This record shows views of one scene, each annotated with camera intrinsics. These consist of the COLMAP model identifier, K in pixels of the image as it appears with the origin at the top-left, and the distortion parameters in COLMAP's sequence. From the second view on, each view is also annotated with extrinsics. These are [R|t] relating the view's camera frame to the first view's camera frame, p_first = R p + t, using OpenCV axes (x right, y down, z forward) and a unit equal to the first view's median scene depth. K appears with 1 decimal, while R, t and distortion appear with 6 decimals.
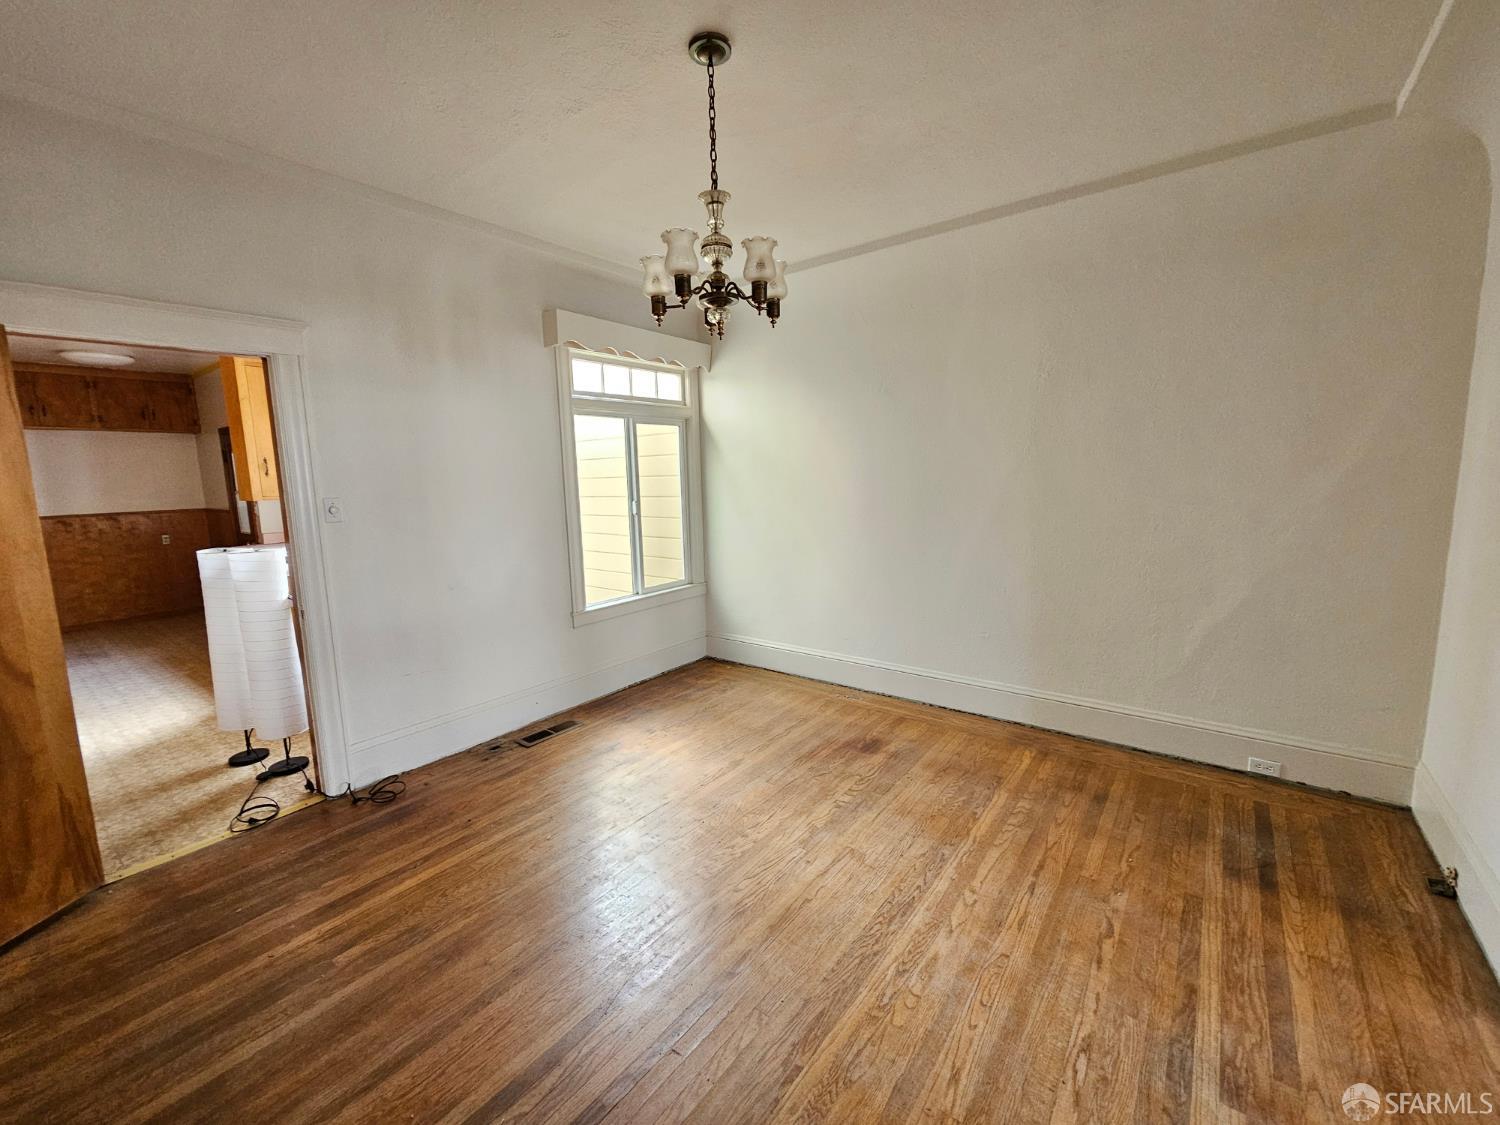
lens RADIAL K [[616.5, 0, 745.1], [0, 616.5, 561.9], [0, 0, 1]] dist [0.007924, 0.000171]
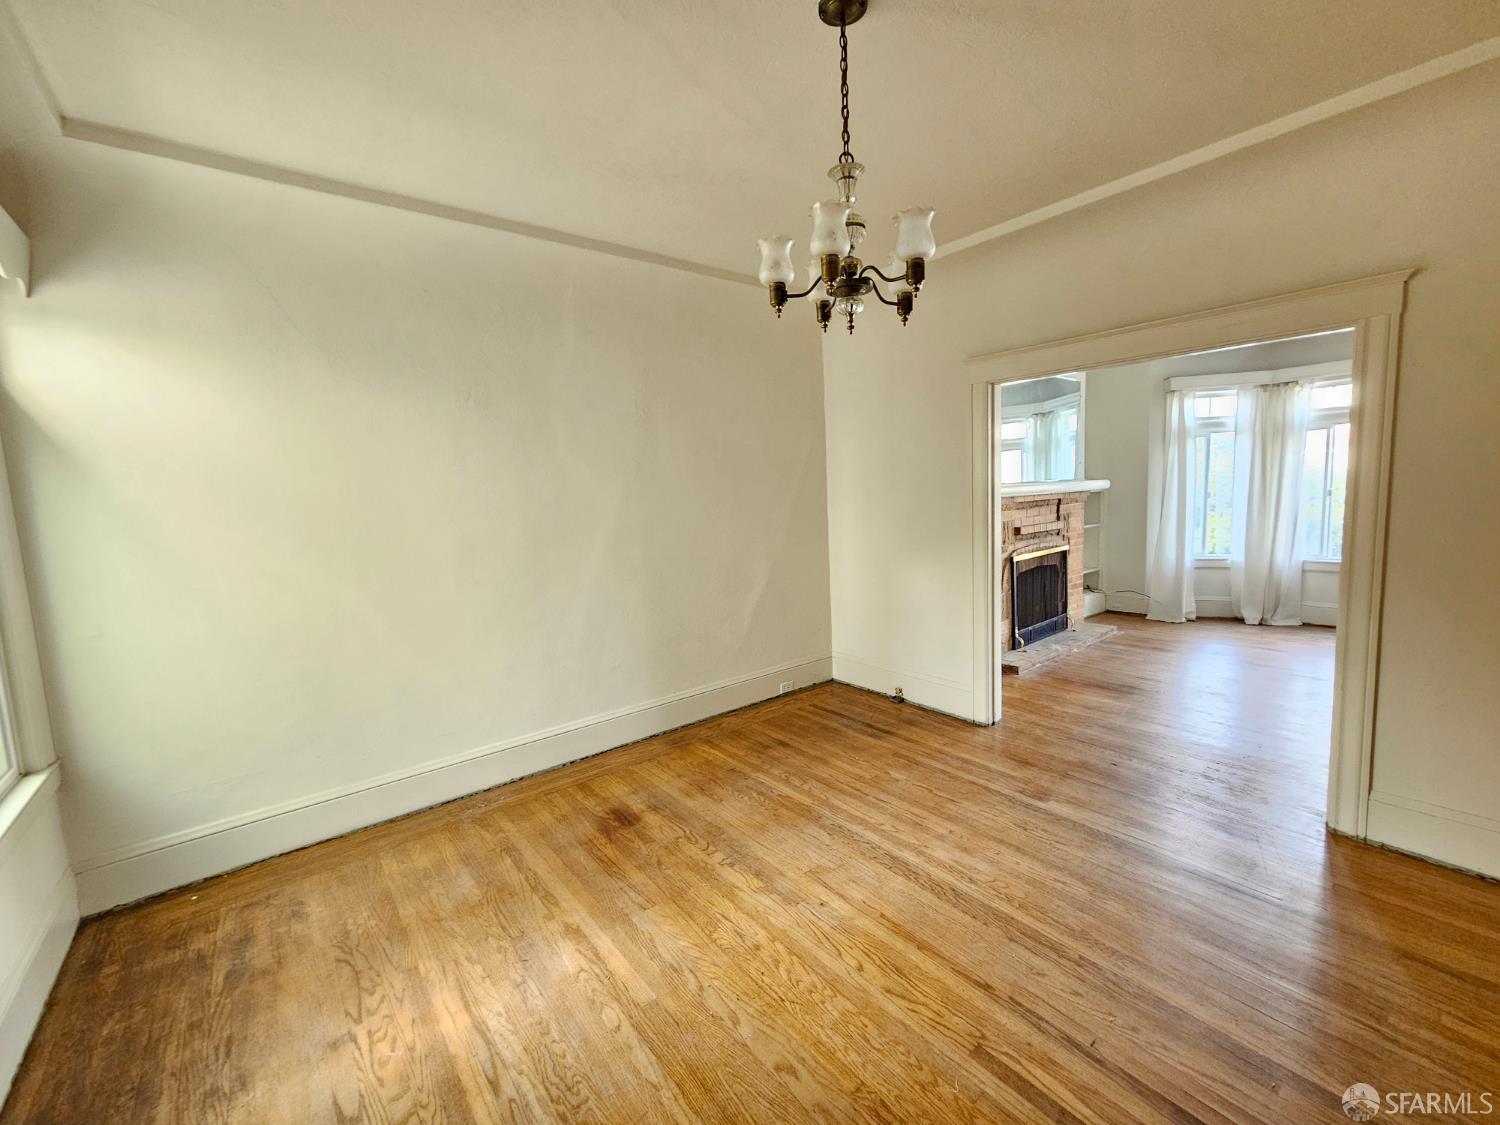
lens RADIAL K [[616.5, 0, 755.6], [0, 616.5, 558.3], [0, 0, 1]] dist [0.007924, 0.000171]
pose [[0.232196, -0.097408, 0.967779, -0.685326], [0.171827, 0.983433, 0.057758, -0.095285], [-0.957372, 0.152879, 0.245086, 0.680446]]
